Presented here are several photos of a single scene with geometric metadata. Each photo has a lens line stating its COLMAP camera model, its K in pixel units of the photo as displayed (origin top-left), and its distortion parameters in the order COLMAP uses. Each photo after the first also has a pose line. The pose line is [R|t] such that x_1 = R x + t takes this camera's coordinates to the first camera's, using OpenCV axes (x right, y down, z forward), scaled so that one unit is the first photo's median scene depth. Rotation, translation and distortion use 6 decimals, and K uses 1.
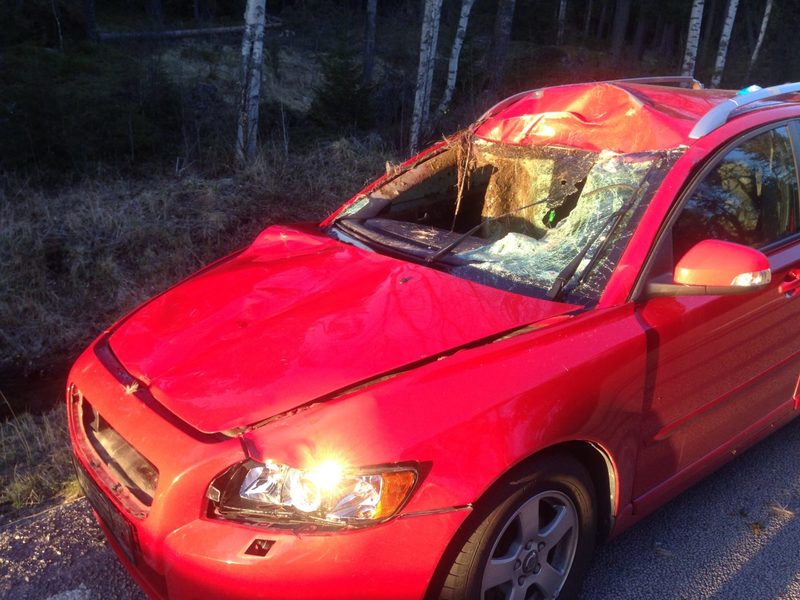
lens RADIAL K [[765.4, 0, 385.4], [0, 765.4, 299.7], [0, 0, 1]] dist [0.133635, -0.254841]
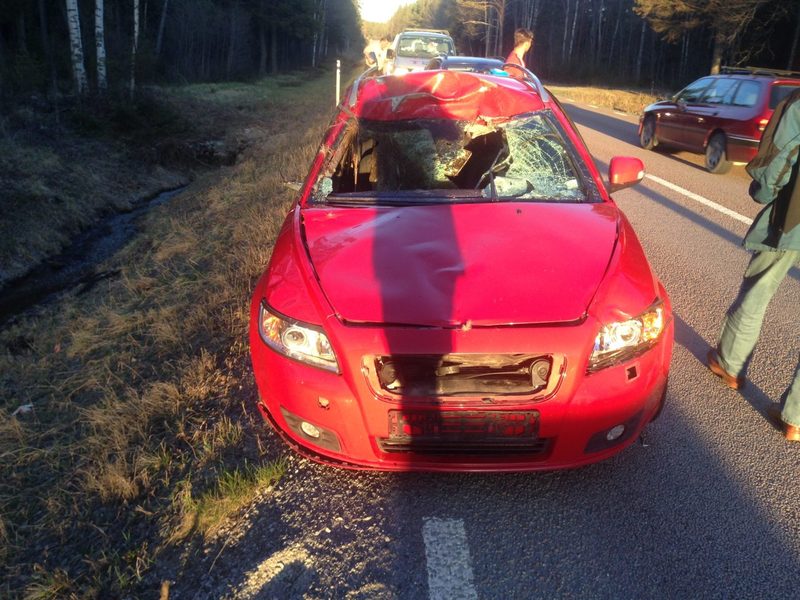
lens RADIAL K [[768.8, 0, 429.3], [0, 768.8, 297.8], [0, 0, 1]] dist [0.128205, -0.225960]
pose [[0.624136, -0.256403, 0.738046, -0.814141], [0.250188, 0.960467, 0.122101, -0.061070], [-0.740176, 0.108443, 0.663611, 0.137356]]
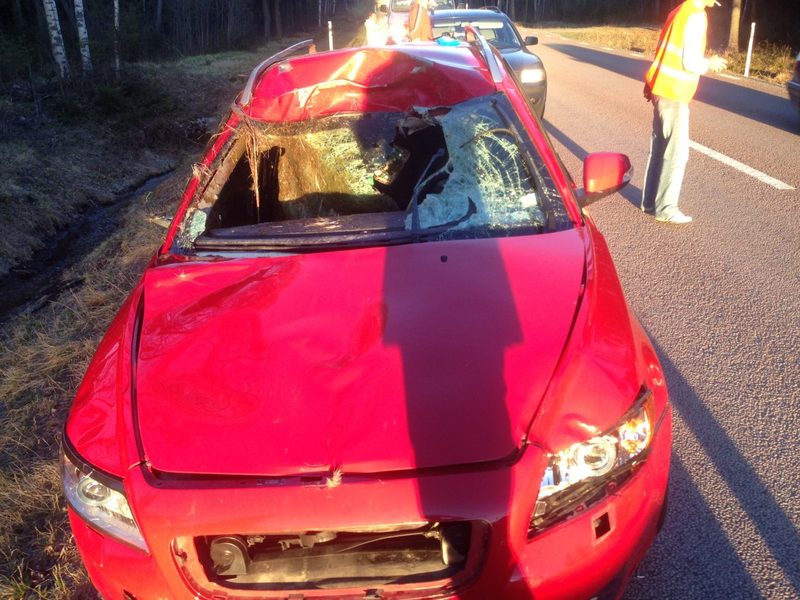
lens RADIAL K [[763.4, 0, 421.2], [0, 763.4, 300.8], [0, 0, 1]] dist [0.134183, -0.241295]
pose [[0.641597, -0.339577, 0.687780, -0.482533], [0.314544, 0.934283, 0.167860, -0.103521], [-0.699582, 0.108638, 0.706245, 0.228557]]
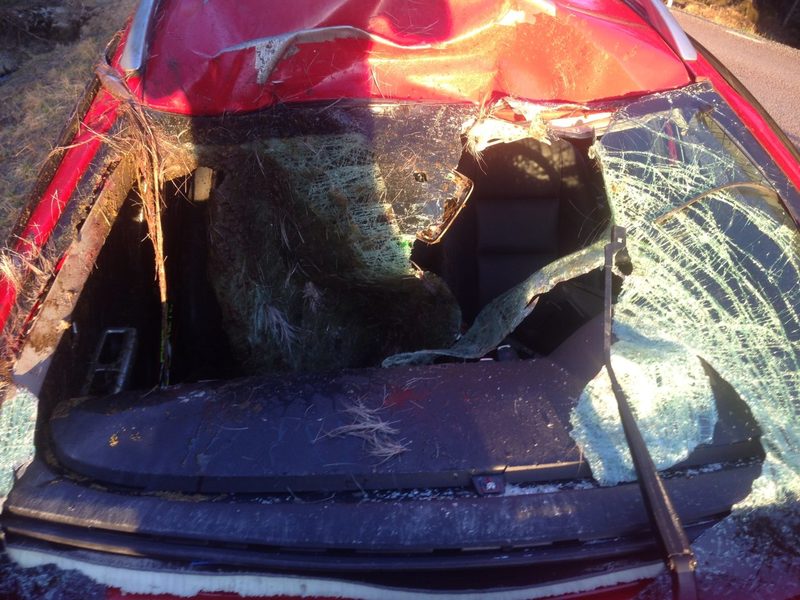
lens RADIAL K [[763.4, 0, 421.2], [0, 763.4, 300.8], [0, 0, 1]] dist [0.134183, -0.241295]
pose [[0.531457, -0.407075, 0.742862, -0.156219], [0.251229, 0.913251, 0.320712, -0.222417], [-0.808973, 0.016184, 0.587623, 0.665661]]
